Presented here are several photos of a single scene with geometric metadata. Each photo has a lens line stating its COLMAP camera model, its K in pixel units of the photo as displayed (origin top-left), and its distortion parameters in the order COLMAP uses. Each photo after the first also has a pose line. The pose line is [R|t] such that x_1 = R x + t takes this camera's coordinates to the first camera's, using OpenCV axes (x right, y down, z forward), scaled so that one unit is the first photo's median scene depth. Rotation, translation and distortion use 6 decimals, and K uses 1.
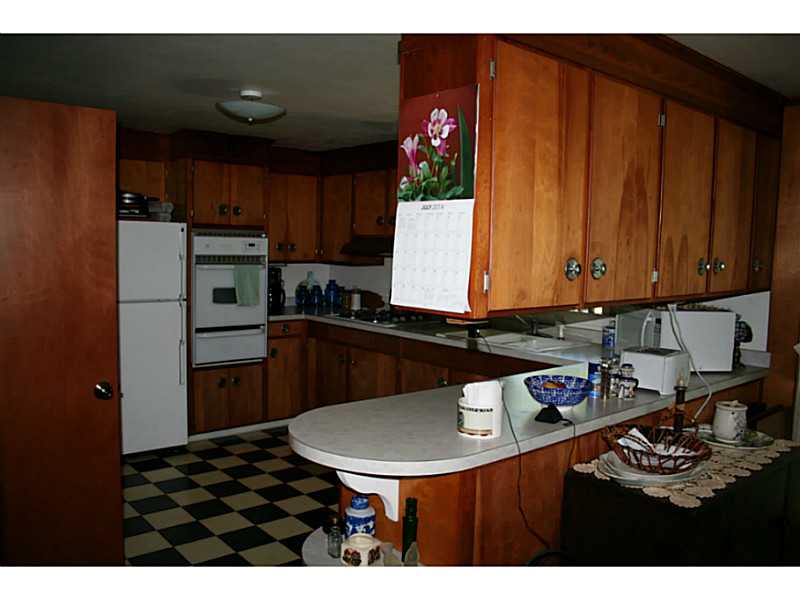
lens RADIAL K [[670.9, 0, 399.2], [0, 670.9, 300.7], [0, 0, 1]] dist [-0.046934, 0.023211]
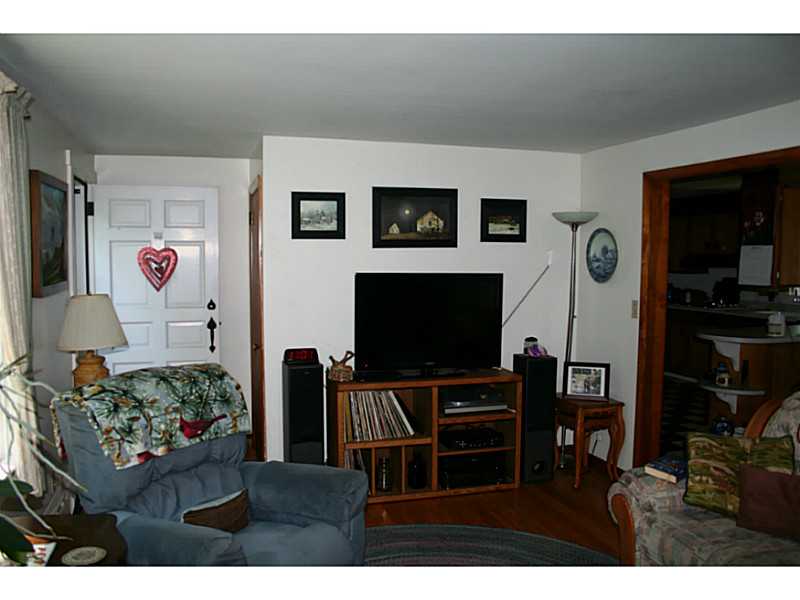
lens RADIAL K [[670.9, 0, 398.0], [0, 670.9, 300.9], [0, 0, 1]] dist [-0.046934, 0.023211]
pose [[0.916480, 0.007217, -0.400014, -0.248877], [-0.014939, 0.999757, -0.016190, 0.170345], [0.399800, 0.020813, 0.916366, -2.475729]]
